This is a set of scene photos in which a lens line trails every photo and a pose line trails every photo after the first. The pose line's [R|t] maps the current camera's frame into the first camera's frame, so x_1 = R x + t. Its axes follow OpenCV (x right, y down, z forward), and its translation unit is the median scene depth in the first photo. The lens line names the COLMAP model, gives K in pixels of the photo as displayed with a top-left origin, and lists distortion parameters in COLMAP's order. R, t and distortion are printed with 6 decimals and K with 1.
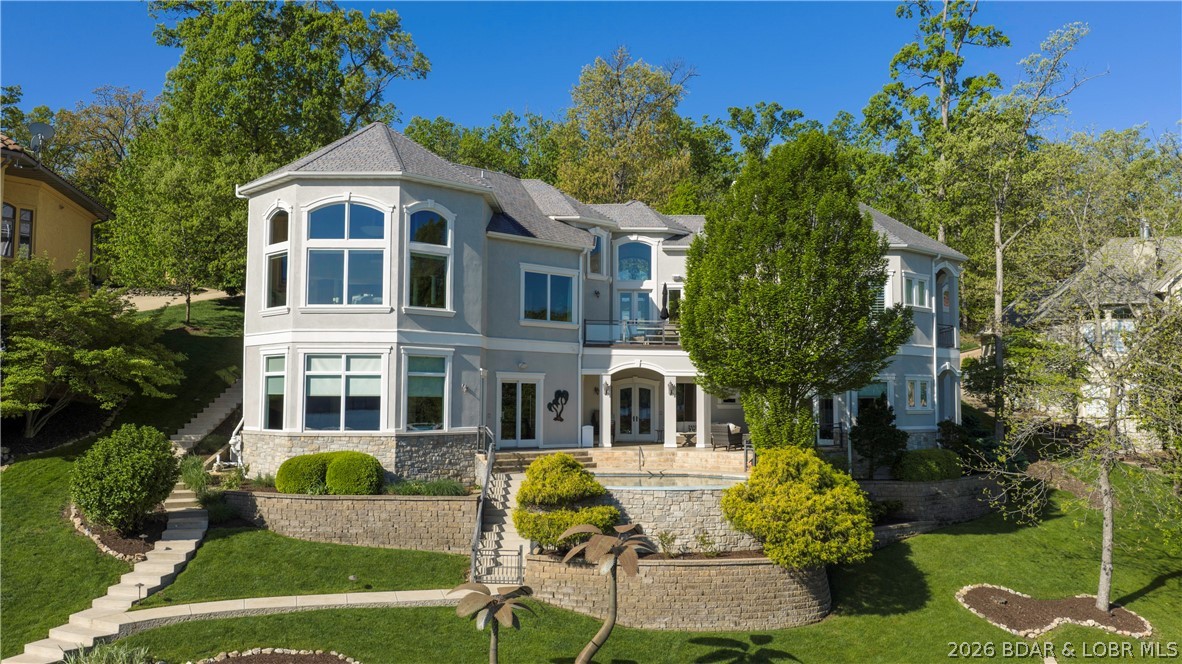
lens RADIAL K [[987.2, 0, 591.3], [0, 987.2, 331.0], [0, 0, 1]] dist [0.031411, -0.002614]
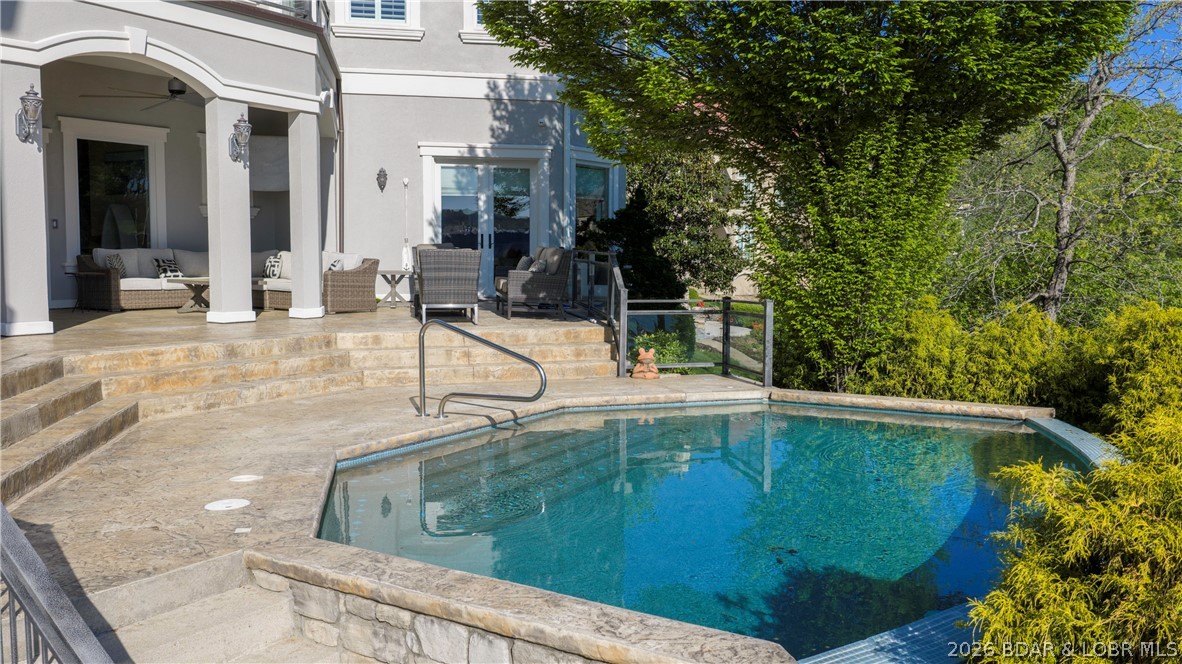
lens RADIAL K [[987.2, 0, 594.9], [0, 987.2, 331.6], [0, 0, 1]] dist [0.031411, -0.002614]
pose [[0.528616, -0.065965, 0.846294, -0.141286], [-0.065558, 0.990826, 0.118180, 0.077257], [-0.846326, -0.117953, 0.519441, 0.757360]]
